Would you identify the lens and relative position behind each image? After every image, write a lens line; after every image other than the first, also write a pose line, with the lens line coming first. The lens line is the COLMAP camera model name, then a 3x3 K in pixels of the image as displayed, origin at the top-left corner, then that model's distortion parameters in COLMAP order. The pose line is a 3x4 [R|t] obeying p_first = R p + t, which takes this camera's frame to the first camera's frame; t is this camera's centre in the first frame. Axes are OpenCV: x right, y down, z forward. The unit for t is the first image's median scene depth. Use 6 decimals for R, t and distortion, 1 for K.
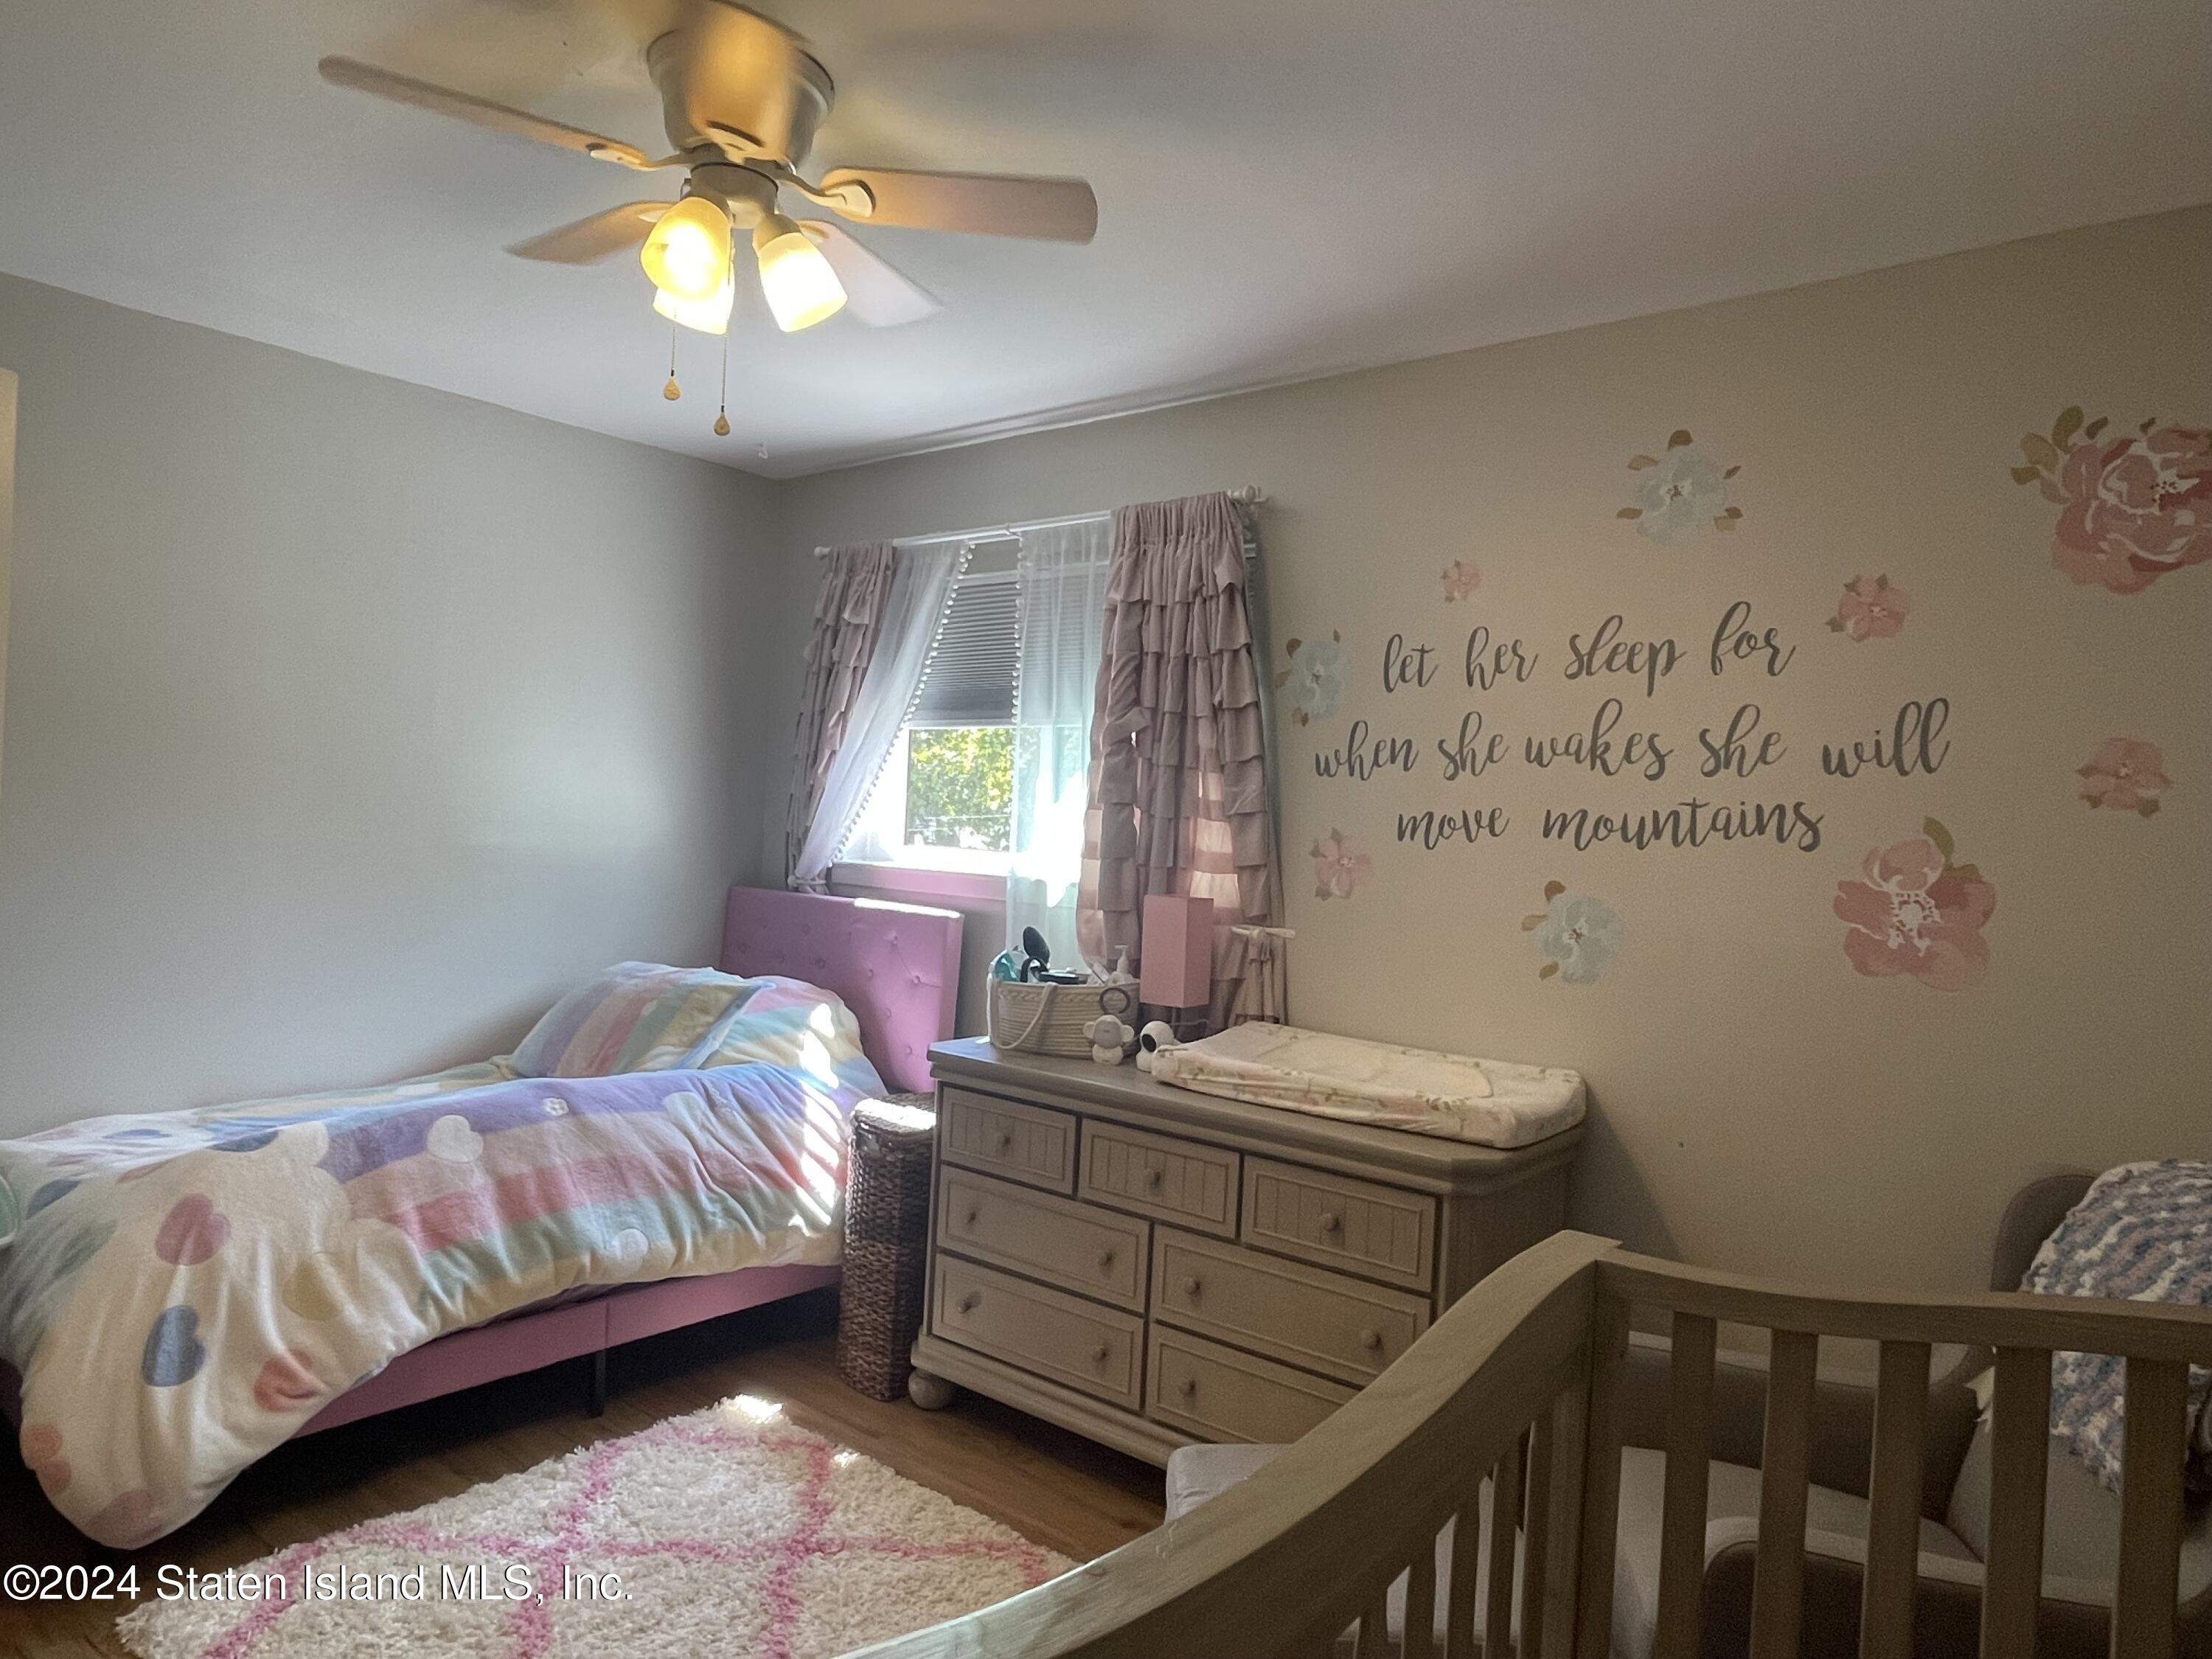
lens RADIAL K [[1383.6, 0, 1102.4], [0, 1383.6, 831.9], [0, 0, 1]] dist [0.006677, -0.005499]
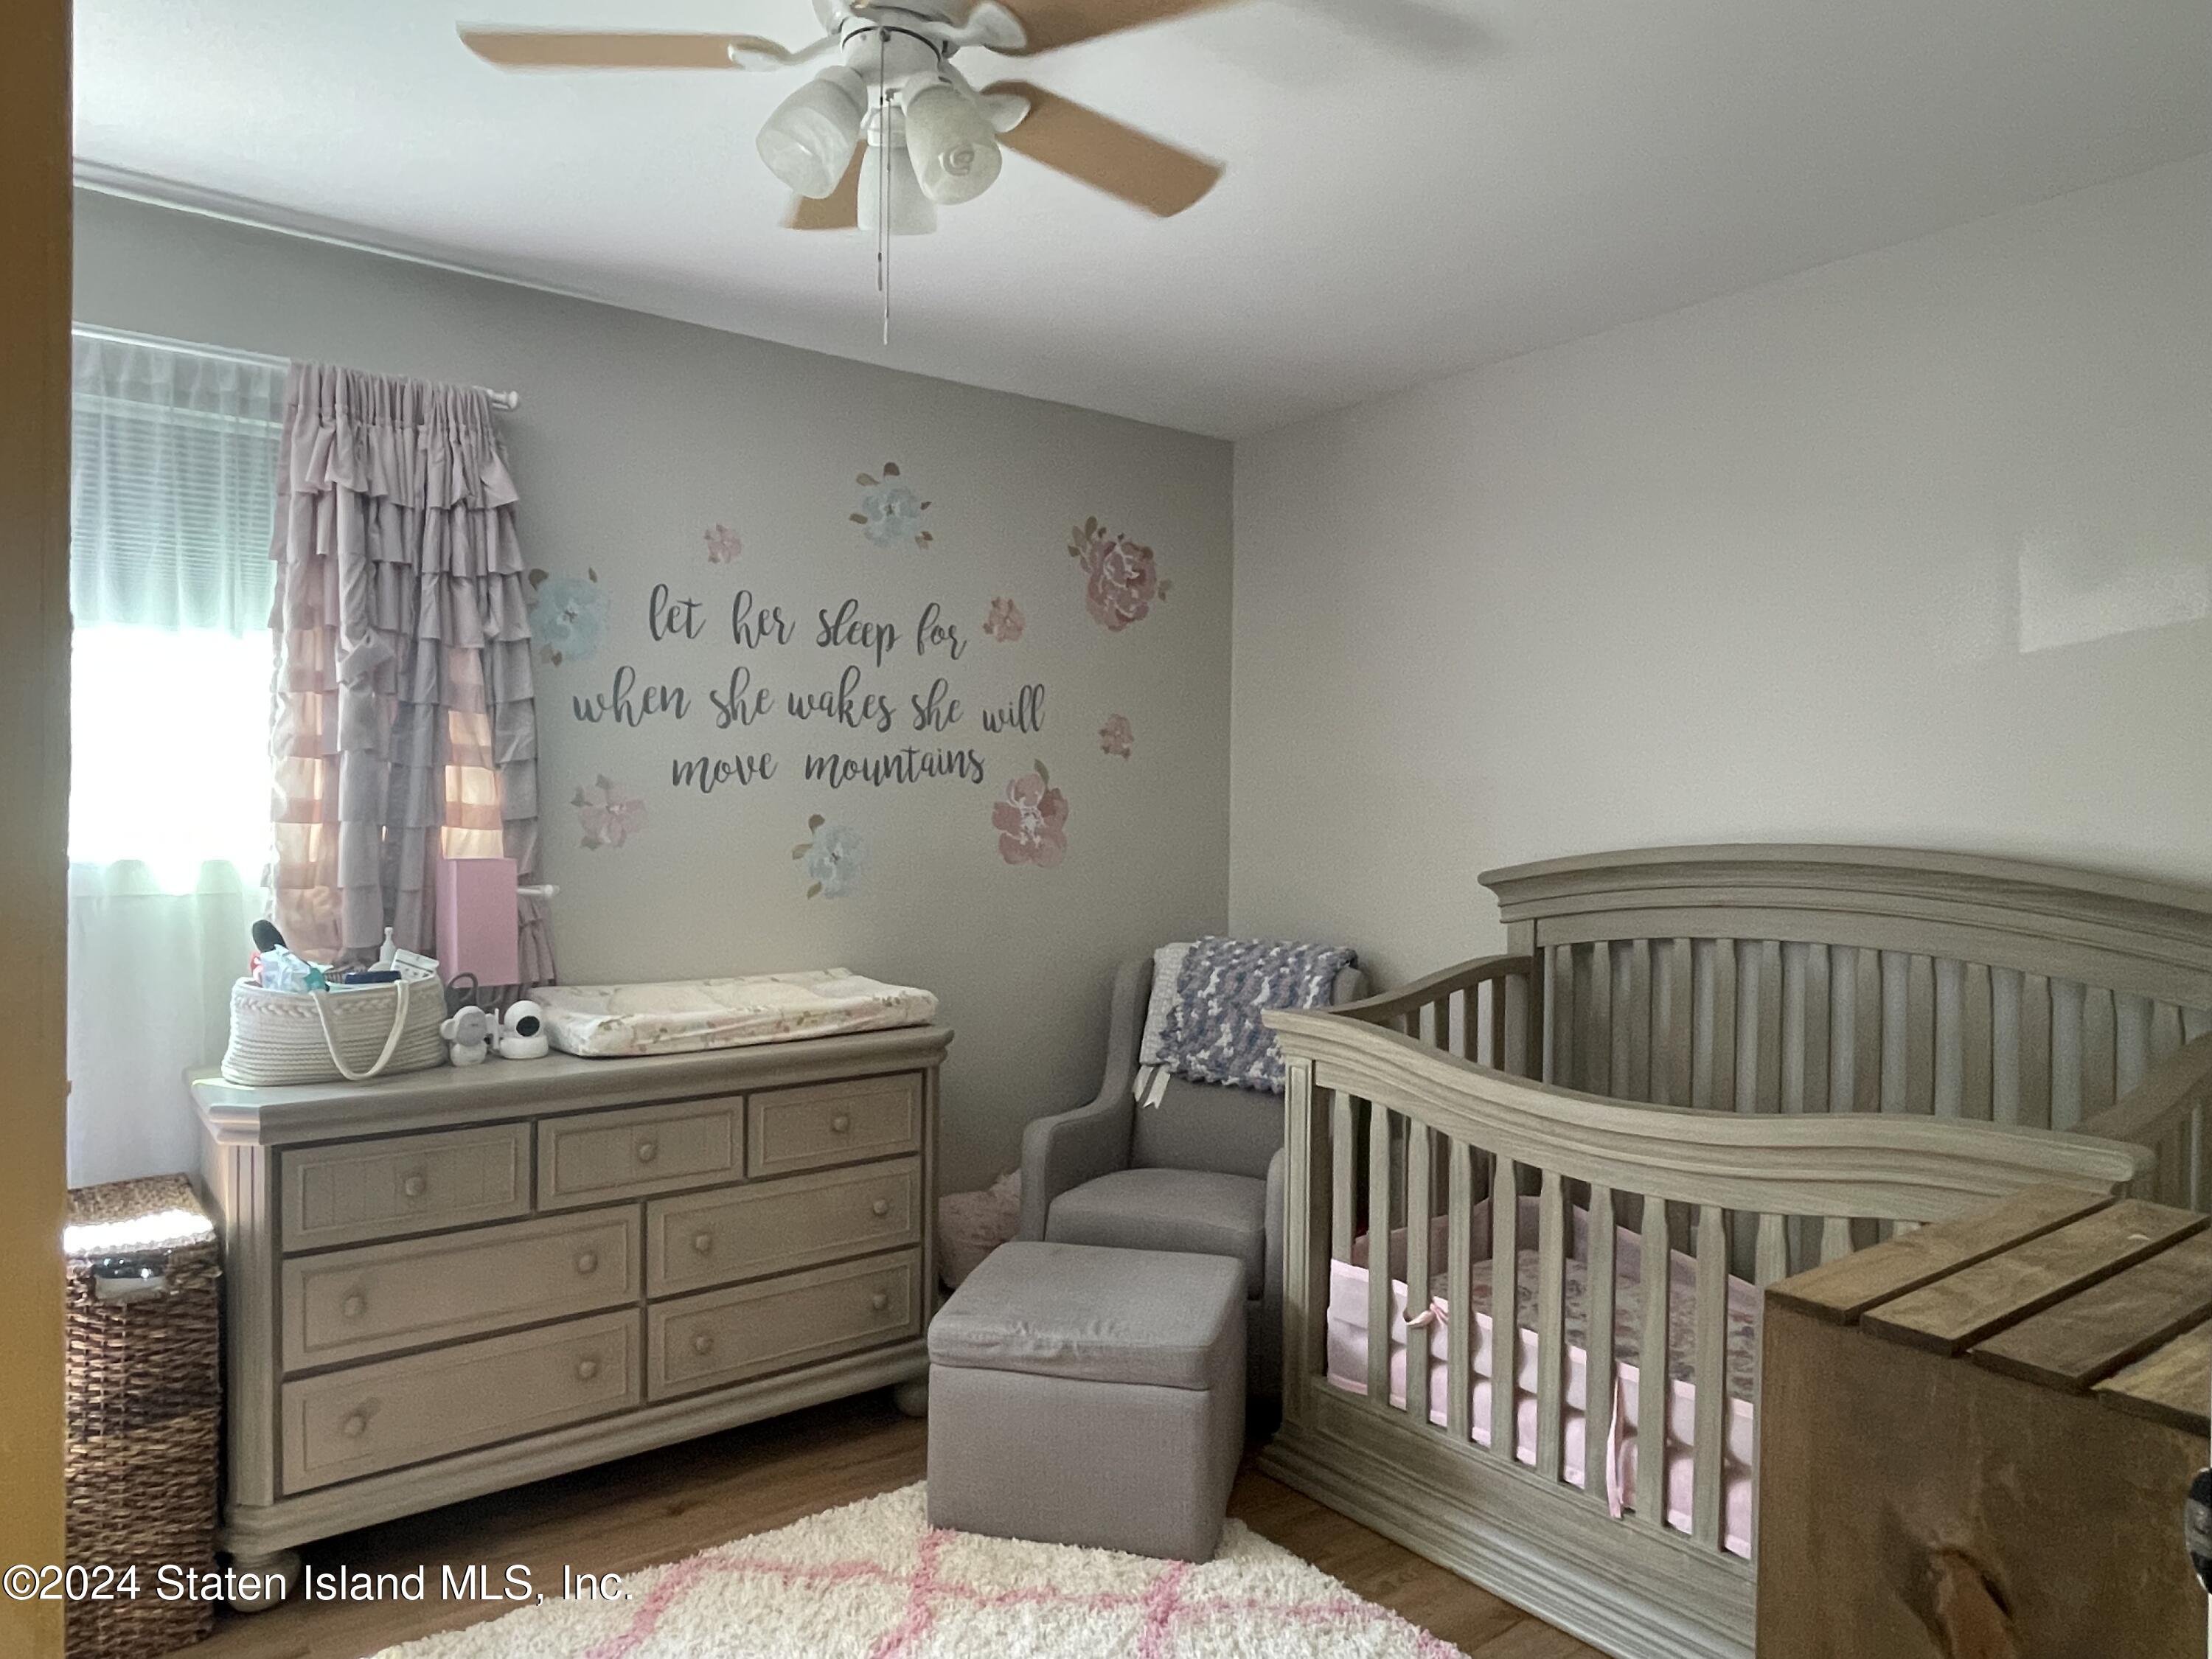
lens RADIAL K [[1412.2, 0, 1102.2], [0, 1412.2, 827.1], [0, 0, 1]] dist [-0.006893, -0.002342]
pose [[0.218732, -0.056496, 0.974148, -0.829634], [0.012686, 0.998403, 0.055054, -0.018611], [-0.975703, 0.000316, 0.219099, 0.504667]]
